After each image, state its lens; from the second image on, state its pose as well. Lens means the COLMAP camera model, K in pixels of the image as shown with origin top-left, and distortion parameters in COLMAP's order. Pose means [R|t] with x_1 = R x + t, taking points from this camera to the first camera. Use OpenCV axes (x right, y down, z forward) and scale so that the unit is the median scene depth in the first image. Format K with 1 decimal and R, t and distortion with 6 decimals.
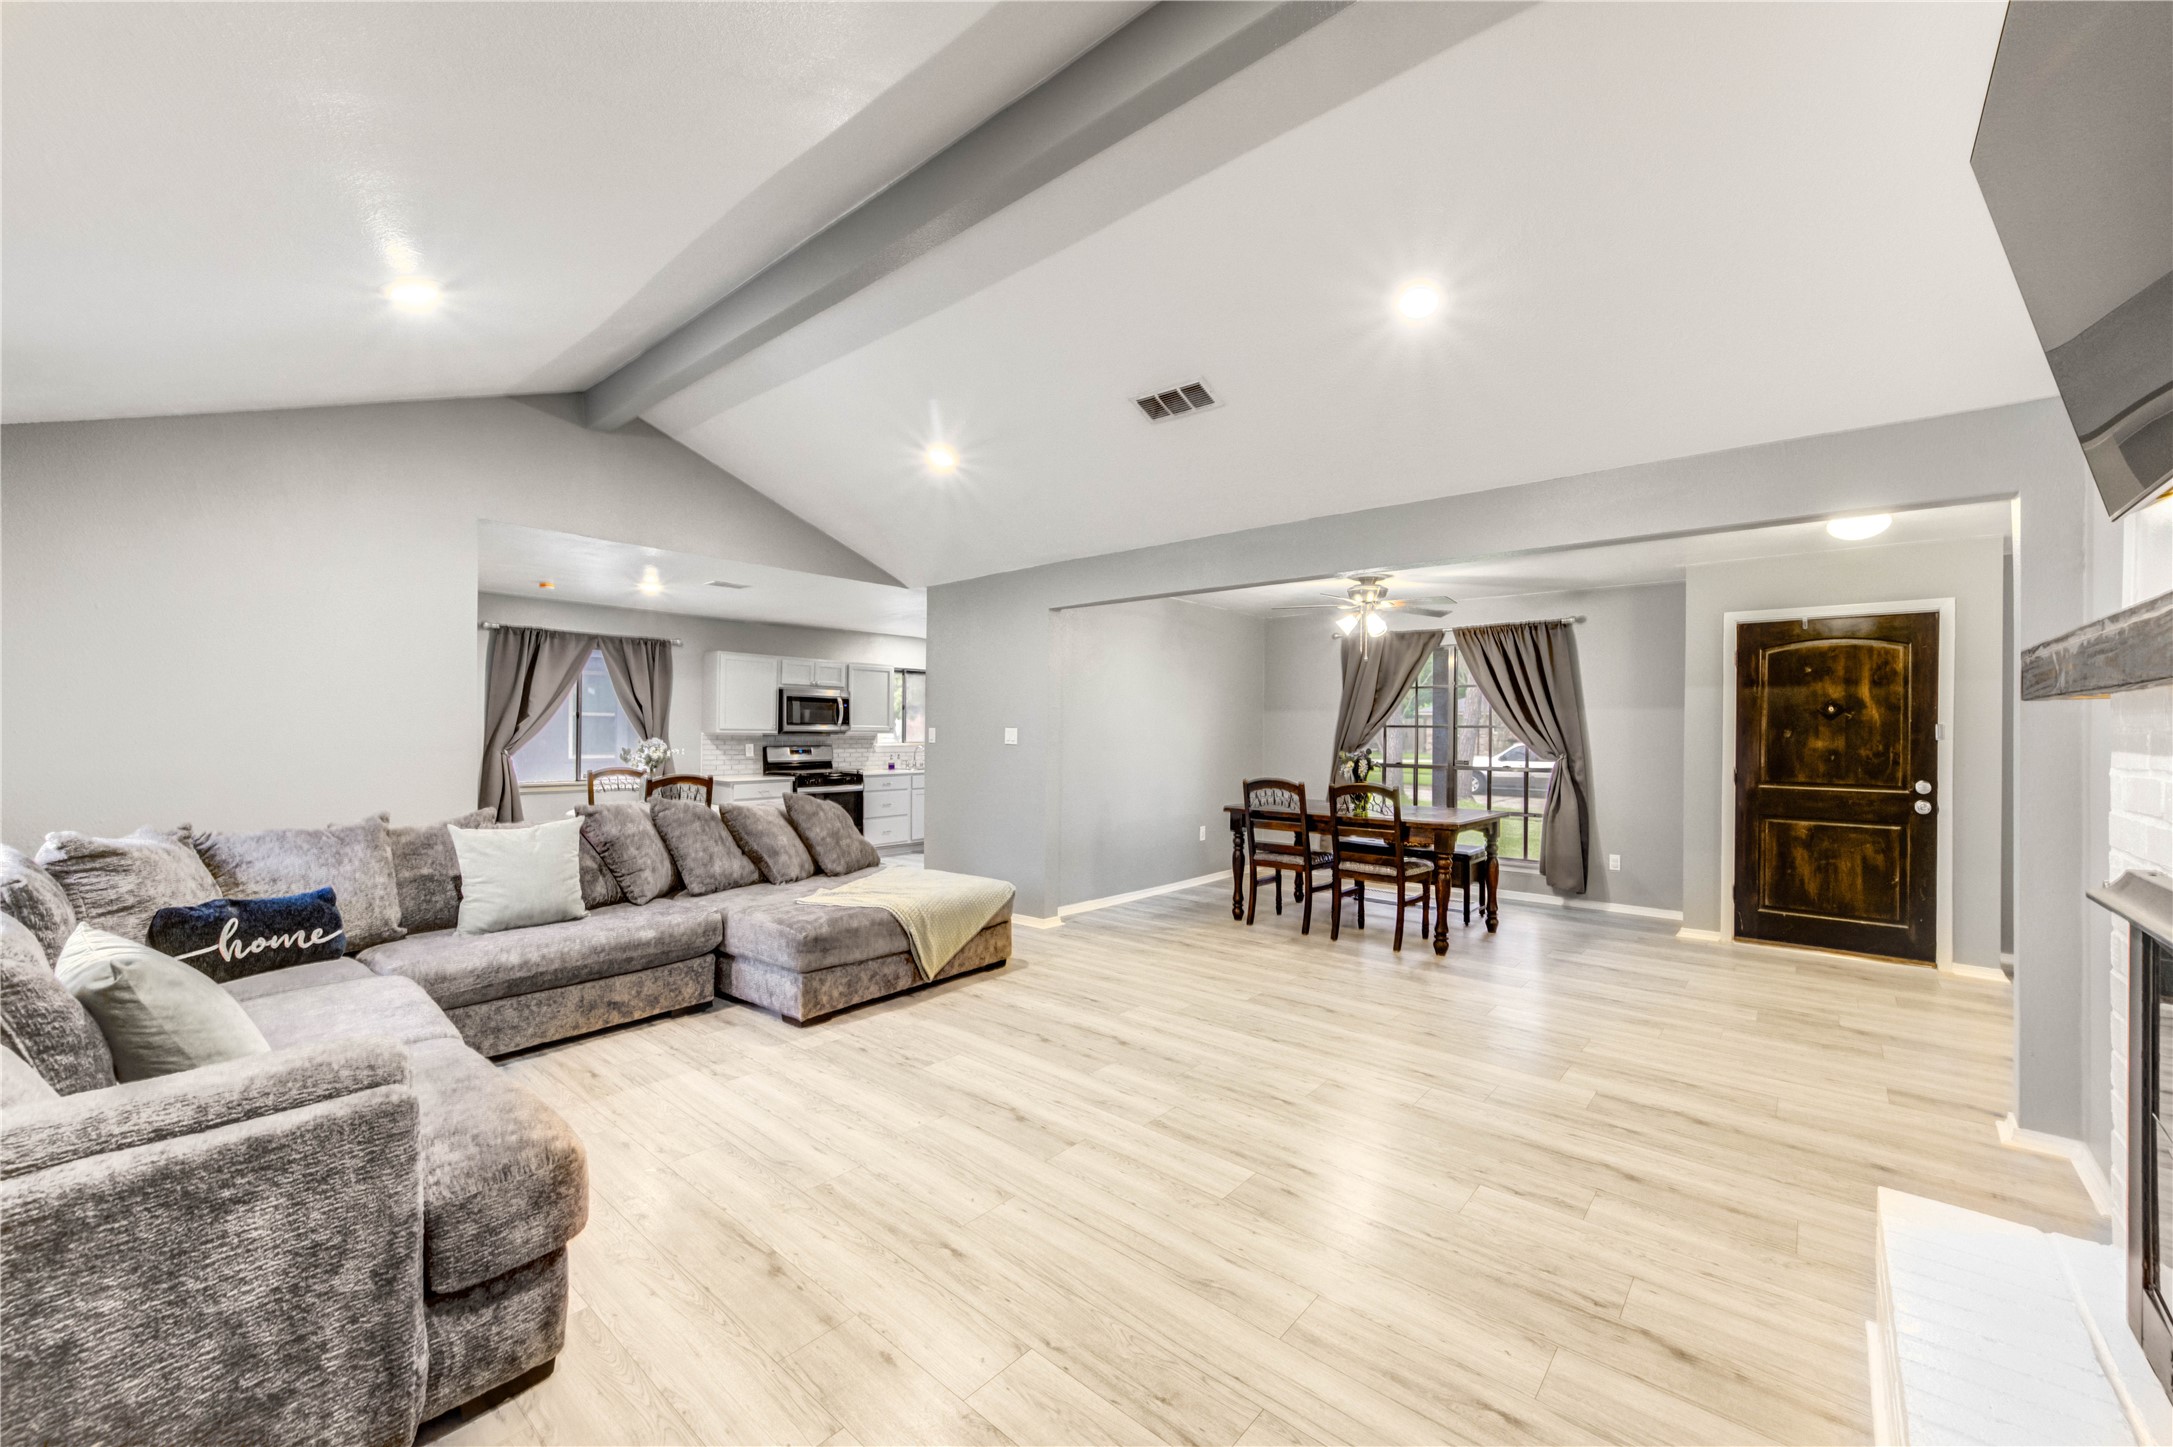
lens RADIAL K [[862.3, 0, 1089.1], [0, 862.3, 695.6], [0, 0, 1]] dist [-0.010256, -0.000025]
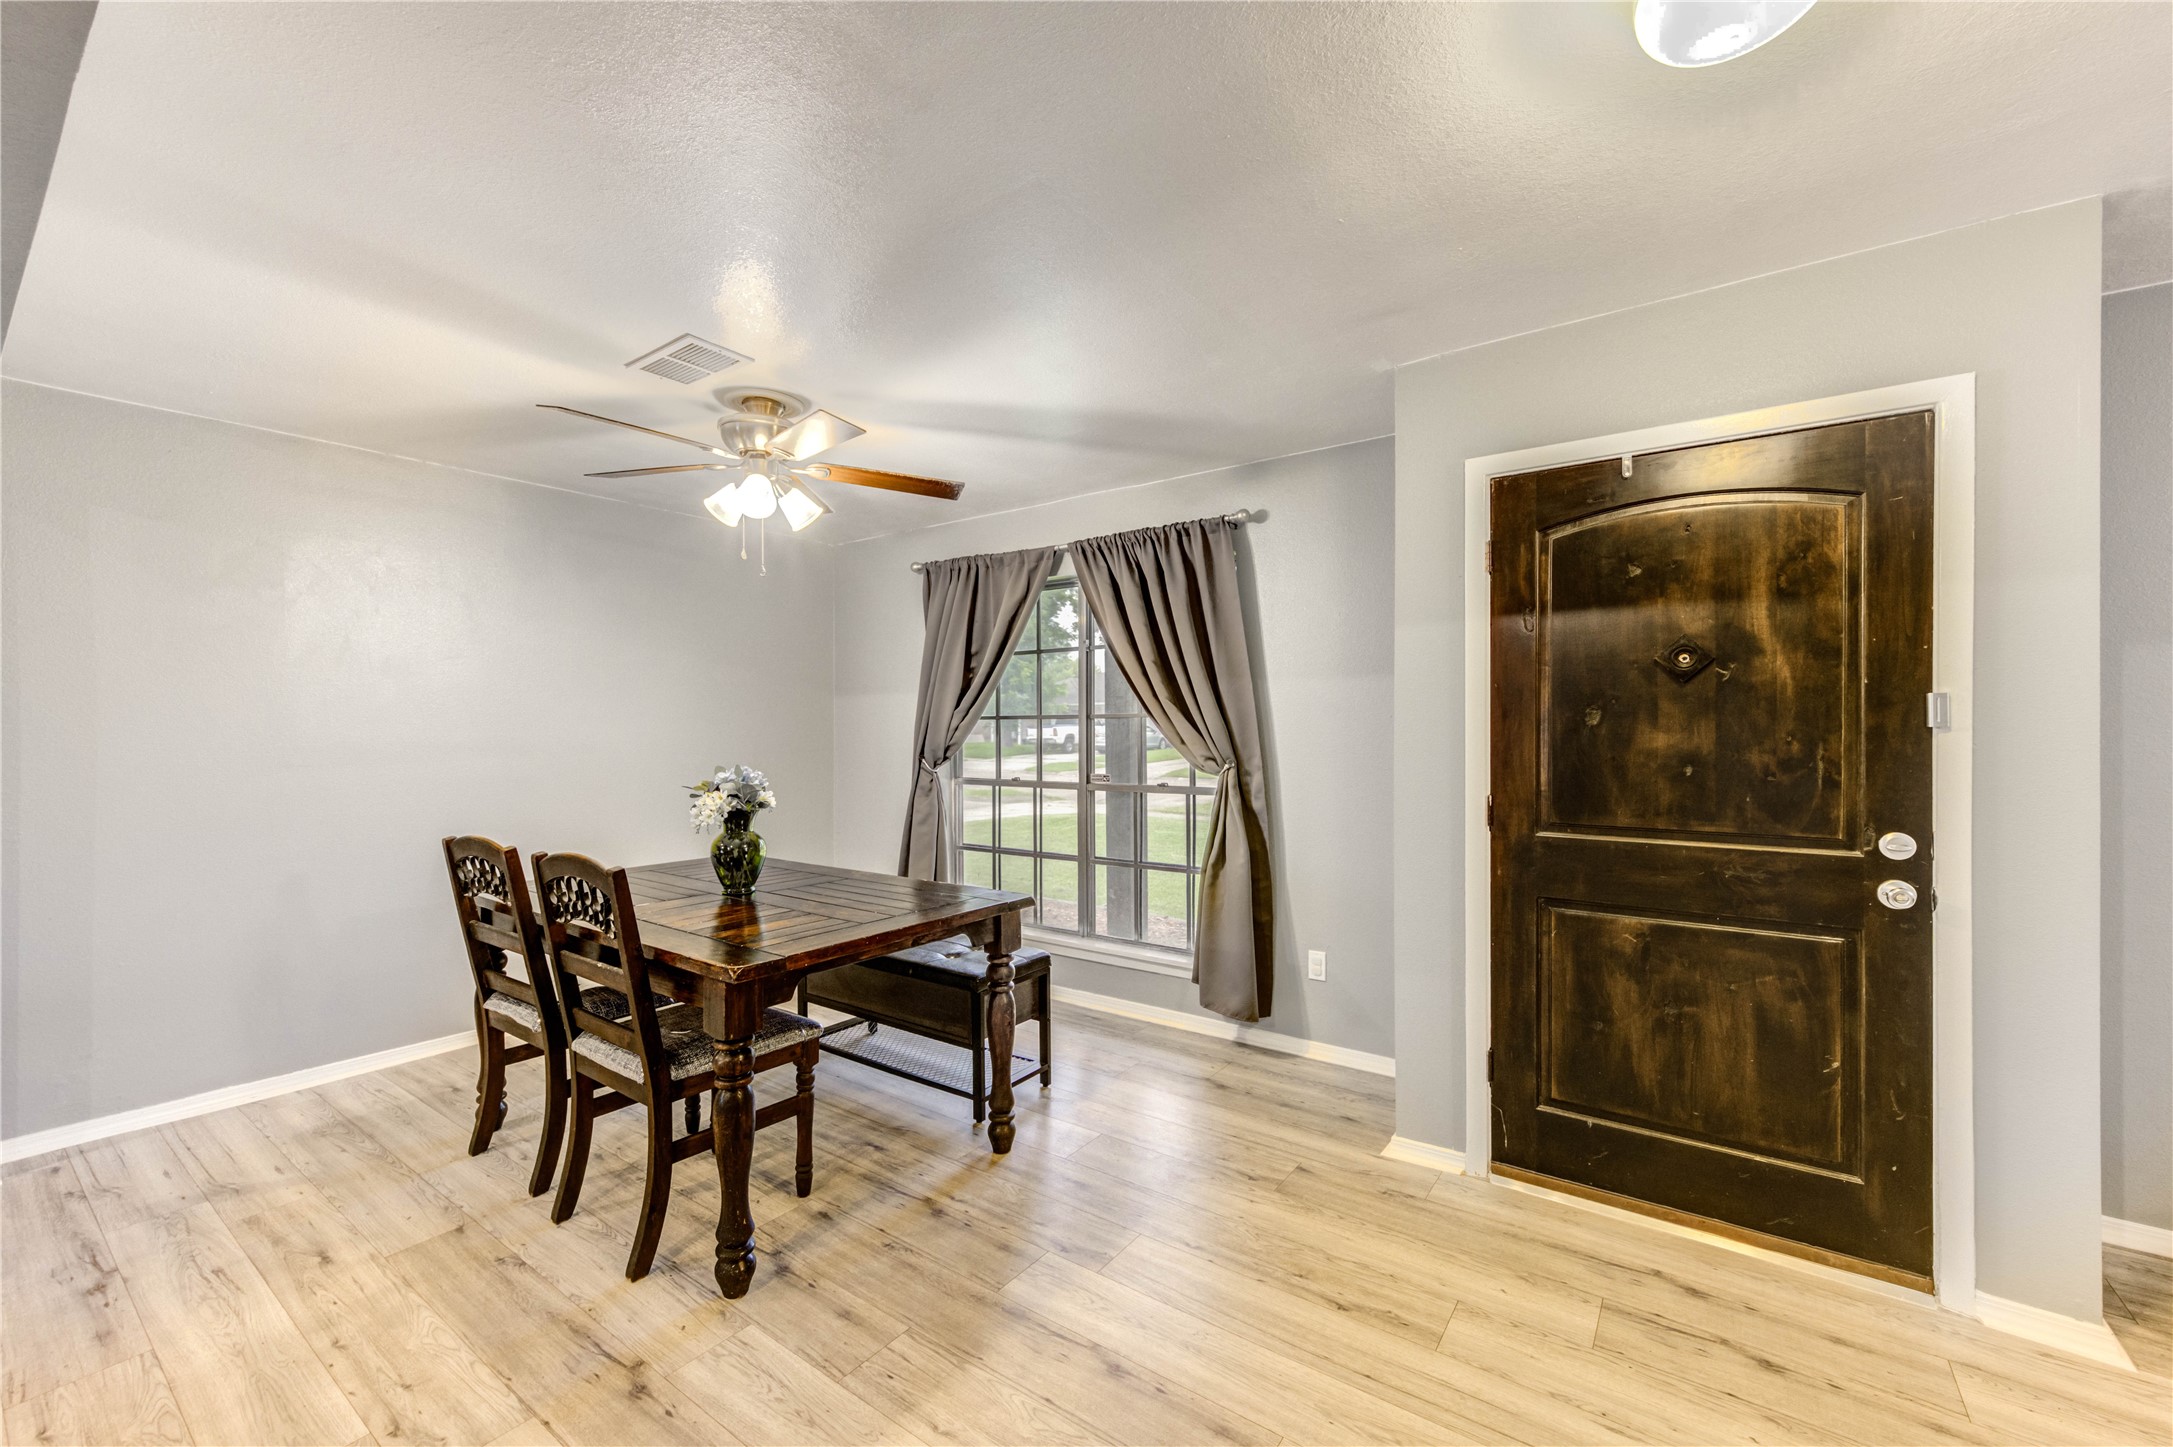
lens RADIAL K [[862.3, 0, 1089.1], [0, 862.3, 695.6], [0, 0, 1]] dist [-0.010256, -0.000025]
pose [[0.996335, -0.012227, 0.084653, 0.537906], [0.012133, 0.999925, 0.001616, 0.030410], [-0.084667, -0.000583, 0.996409, 0.601733]]
